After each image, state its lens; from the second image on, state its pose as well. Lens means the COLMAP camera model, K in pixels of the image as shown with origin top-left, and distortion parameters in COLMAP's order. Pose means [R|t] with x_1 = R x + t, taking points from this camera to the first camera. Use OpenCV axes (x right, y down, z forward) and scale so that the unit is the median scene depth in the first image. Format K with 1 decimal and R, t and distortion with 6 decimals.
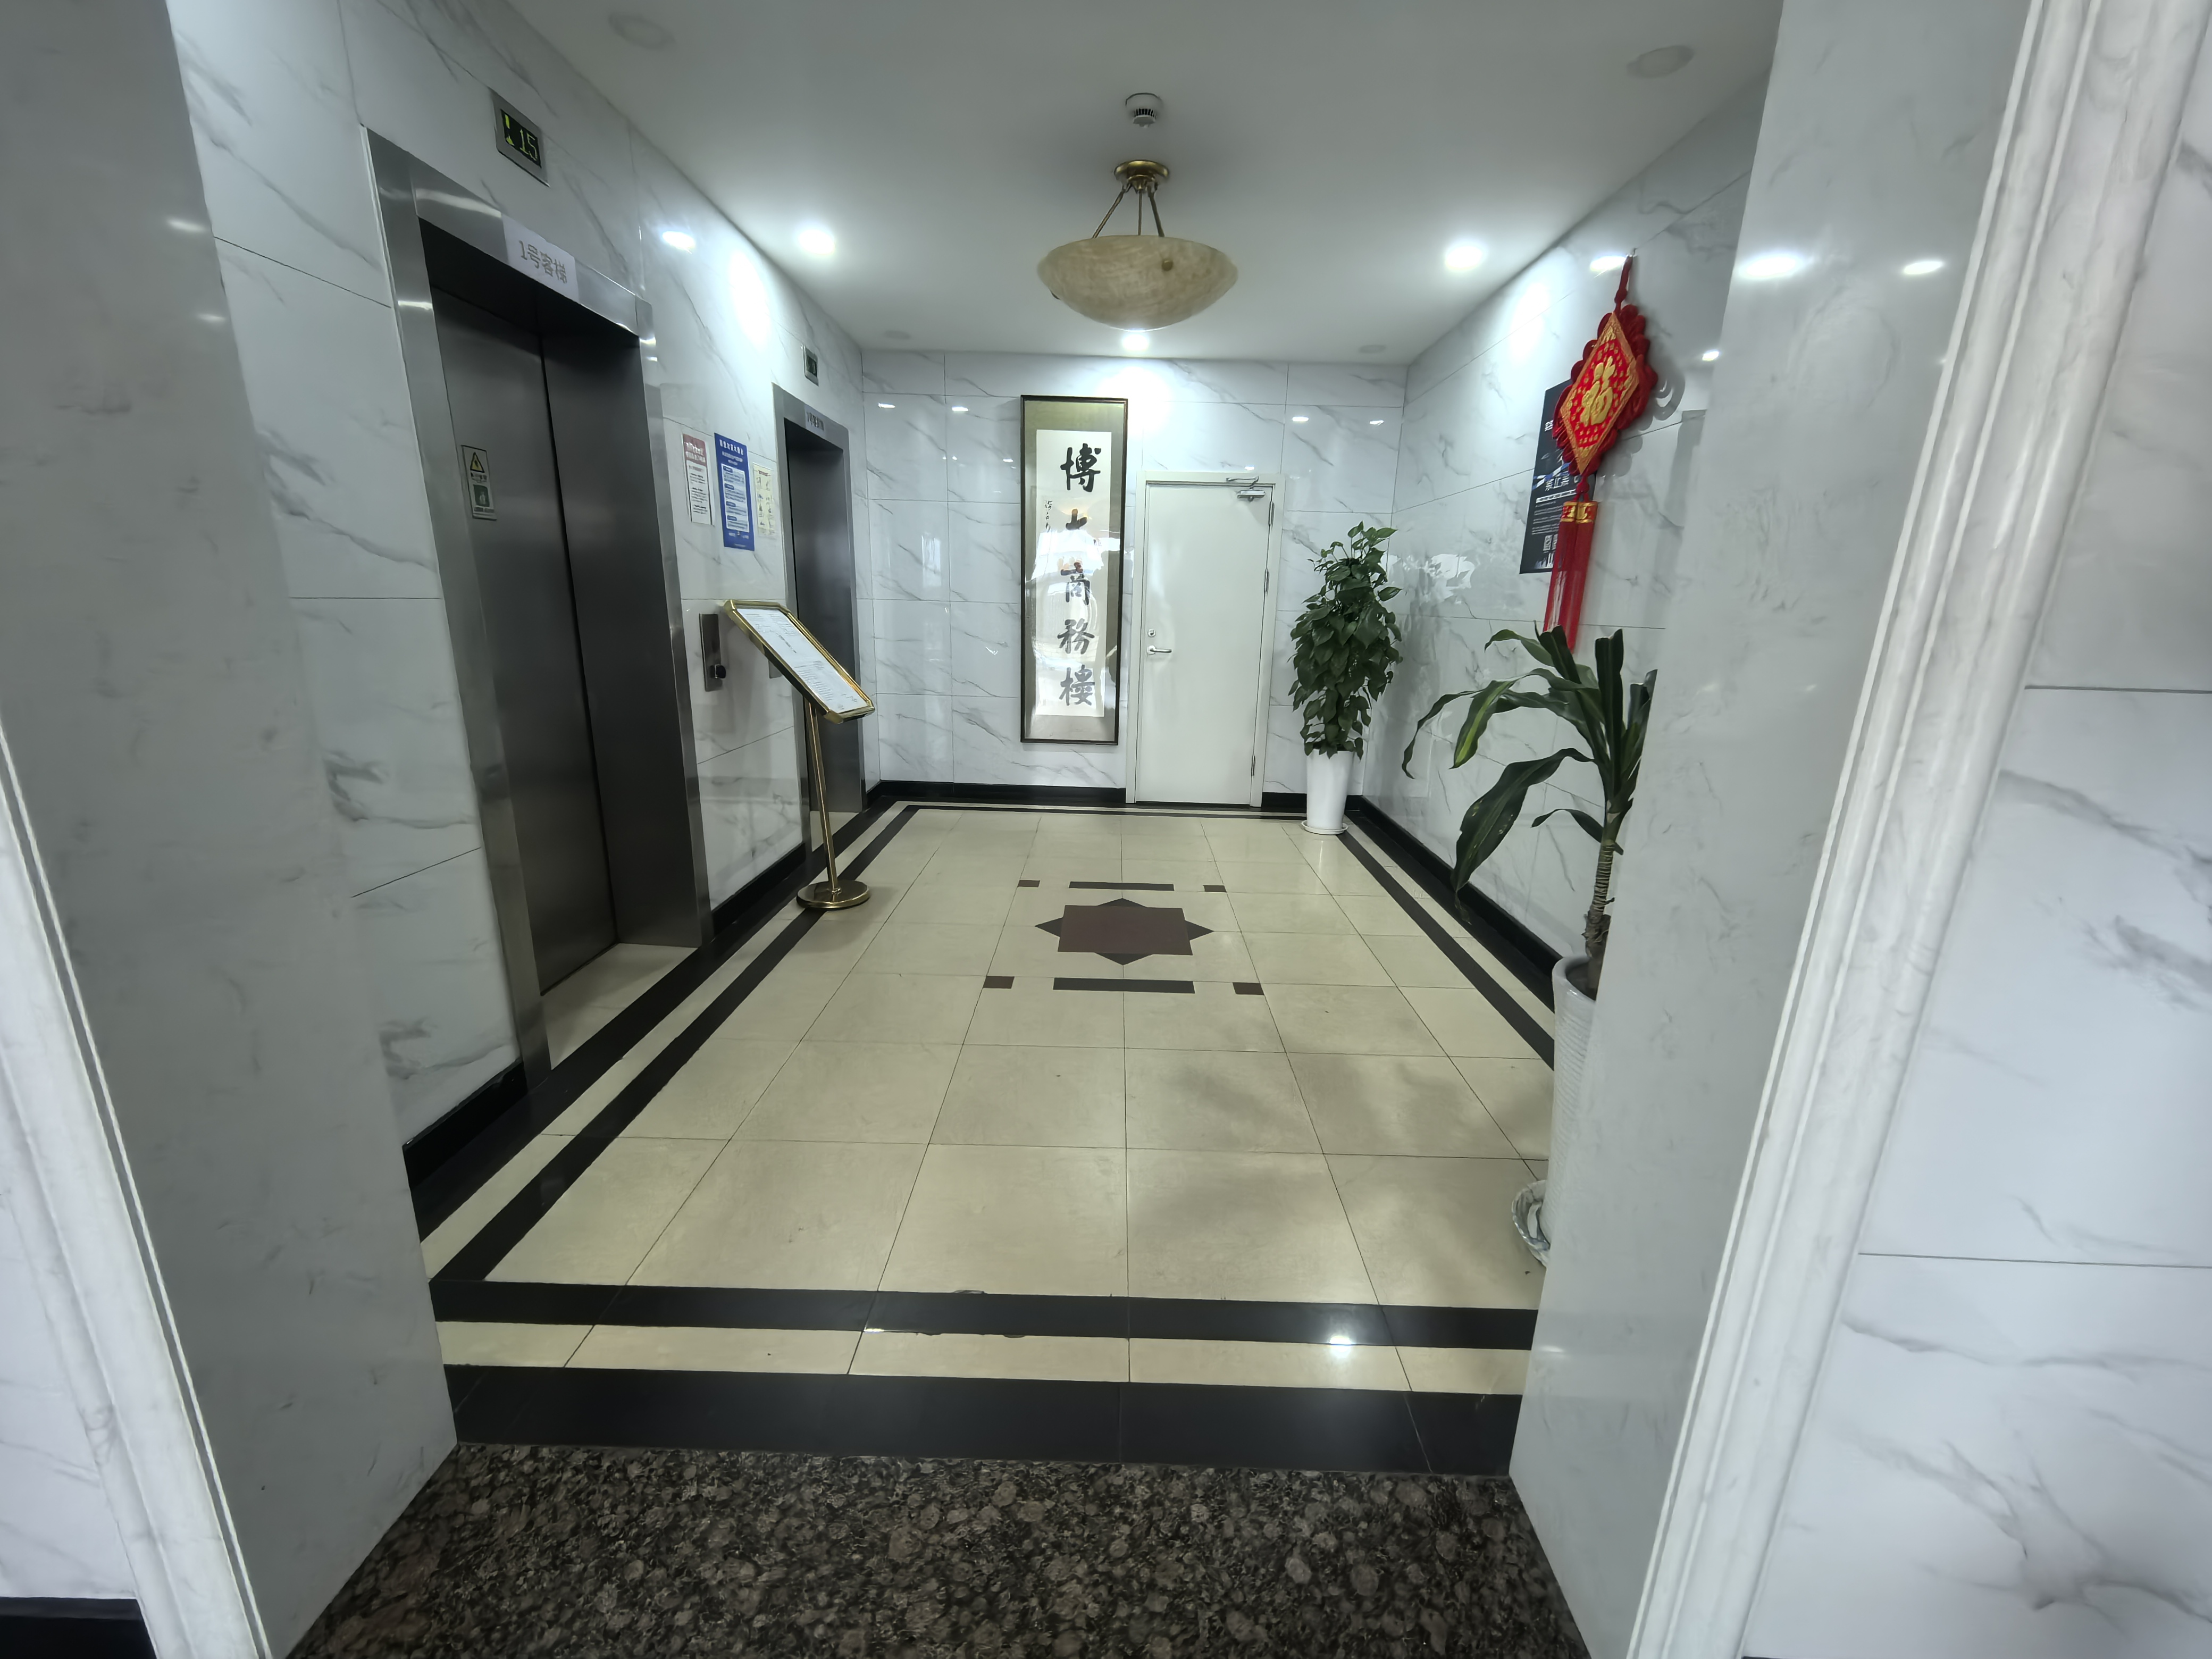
lens RADIAL K [[877.2, 0, 1105.6], [0, 877.2, 833.2], [0, 0, 1]] dist [0.006282, -0.000886]
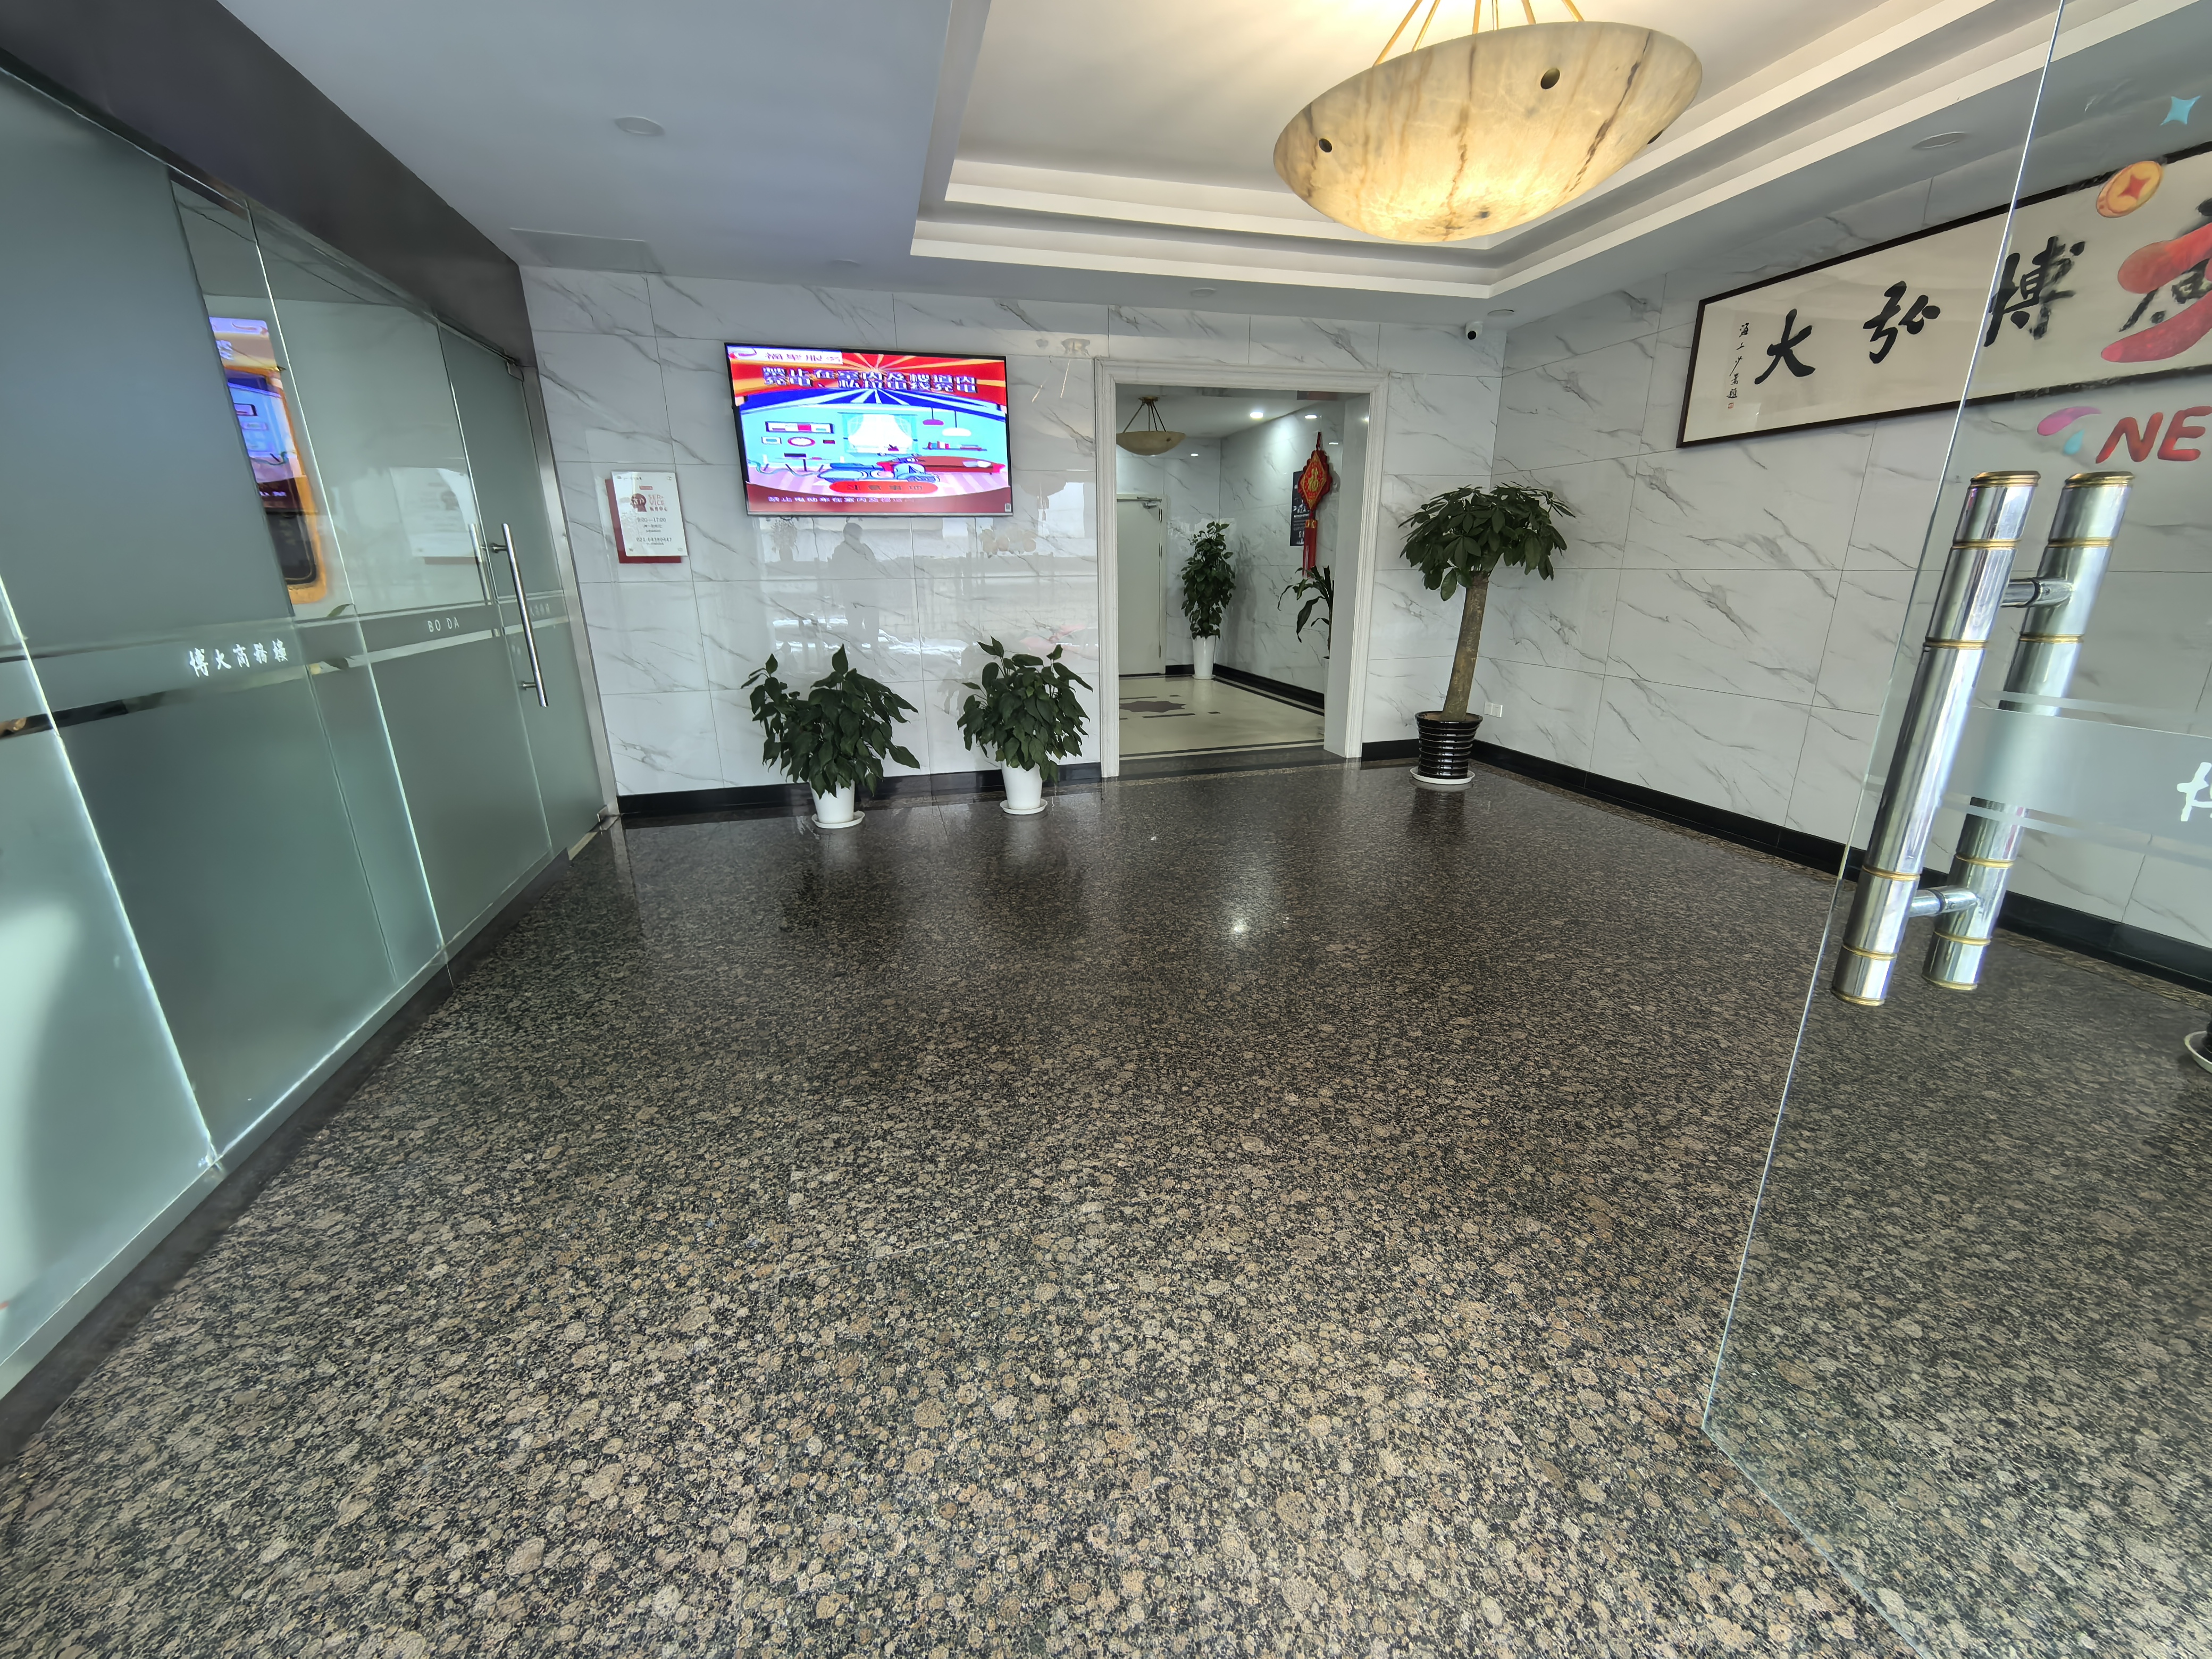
lens RADIAL K [[877.2, 0, 1117.3], [0, 877.2, 833.8], [0, 0, 1]] dist [0.006282, -0.000886]
pose [[0.958139, -0.123971, 0.258071, -0.617600], [0.112124, 0.991870, 0.060184, 0.255298], [-0.263434, -0.028729, 0.964250, -1.074271]]
